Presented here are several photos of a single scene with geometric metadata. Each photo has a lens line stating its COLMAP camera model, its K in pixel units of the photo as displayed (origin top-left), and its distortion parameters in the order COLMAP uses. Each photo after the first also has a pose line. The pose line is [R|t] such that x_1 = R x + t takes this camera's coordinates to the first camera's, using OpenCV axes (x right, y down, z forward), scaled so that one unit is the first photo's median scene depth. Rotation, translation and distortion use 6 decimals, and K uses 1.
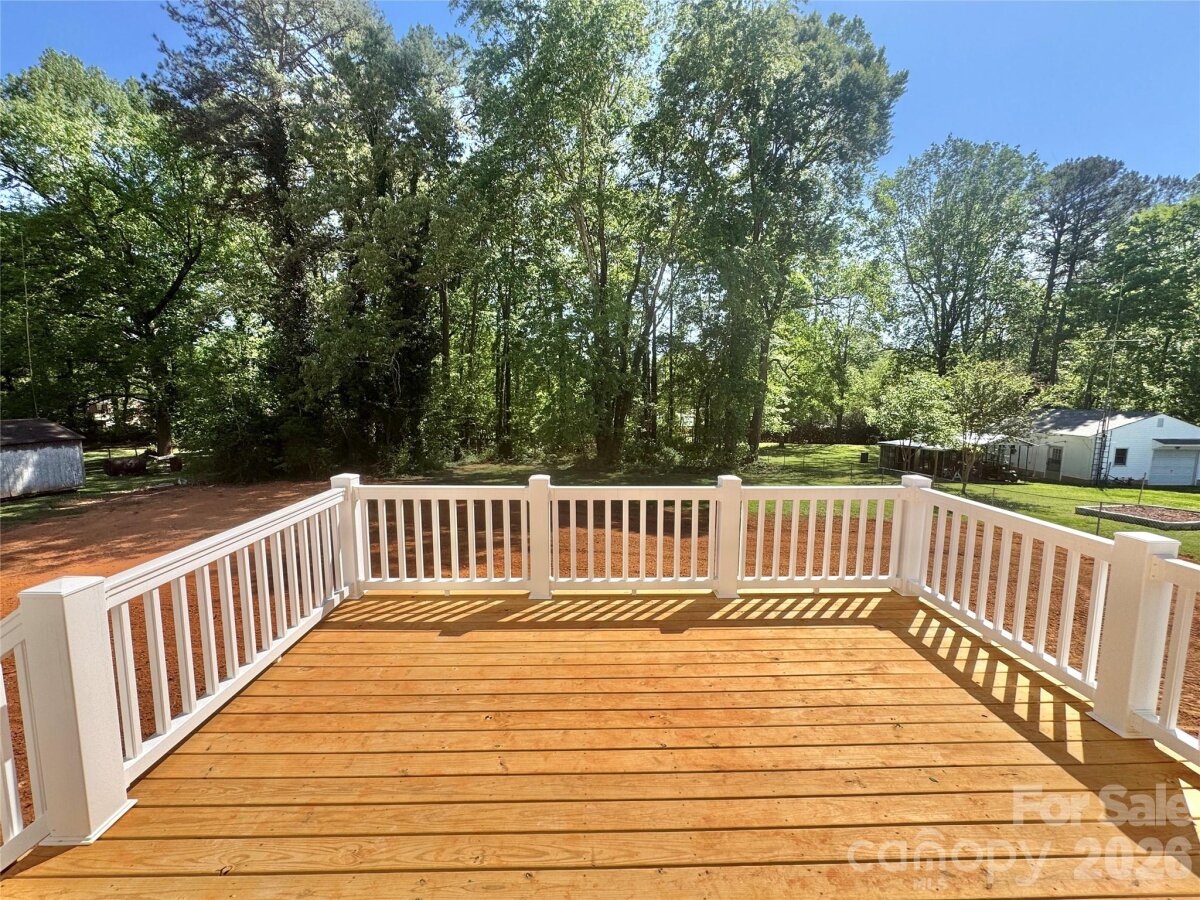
lens RADIAL K [[480.3, 0, 599.6], [0, 480.3, 448.1], [0, 0, 1]] dist [-0.002645, 0.000462]
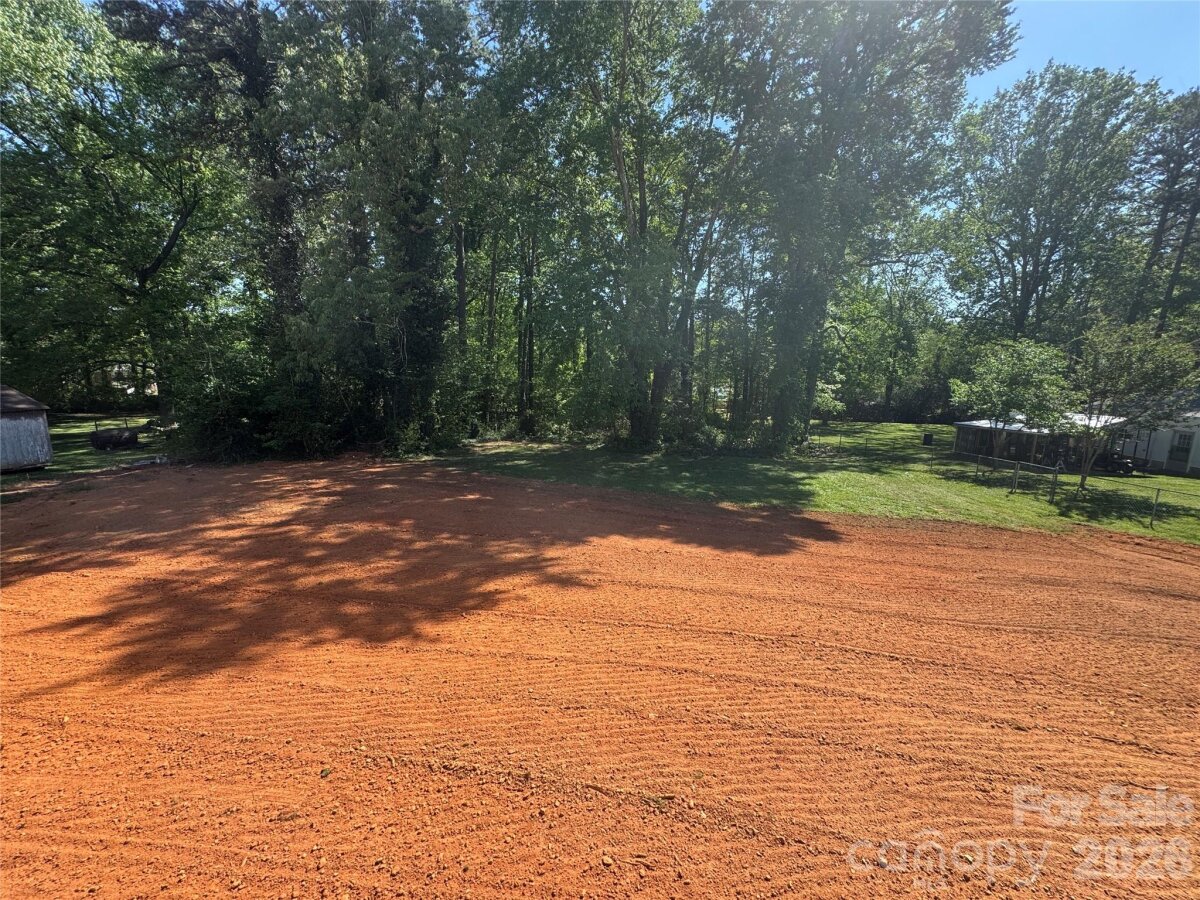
lens RADIAL K [[480.3, 0, 596.6], [0, 480.3, 447.1], [0, 0, 1]] dist [-0.002645, 0.000462]
pose [[0.998632, 0.016674, -0.049563, -0.025433], [-0.013951, 0.998401, 0.054788, -0.008940], [0.050397, -0.054022, 0.997267, 0.126646]]
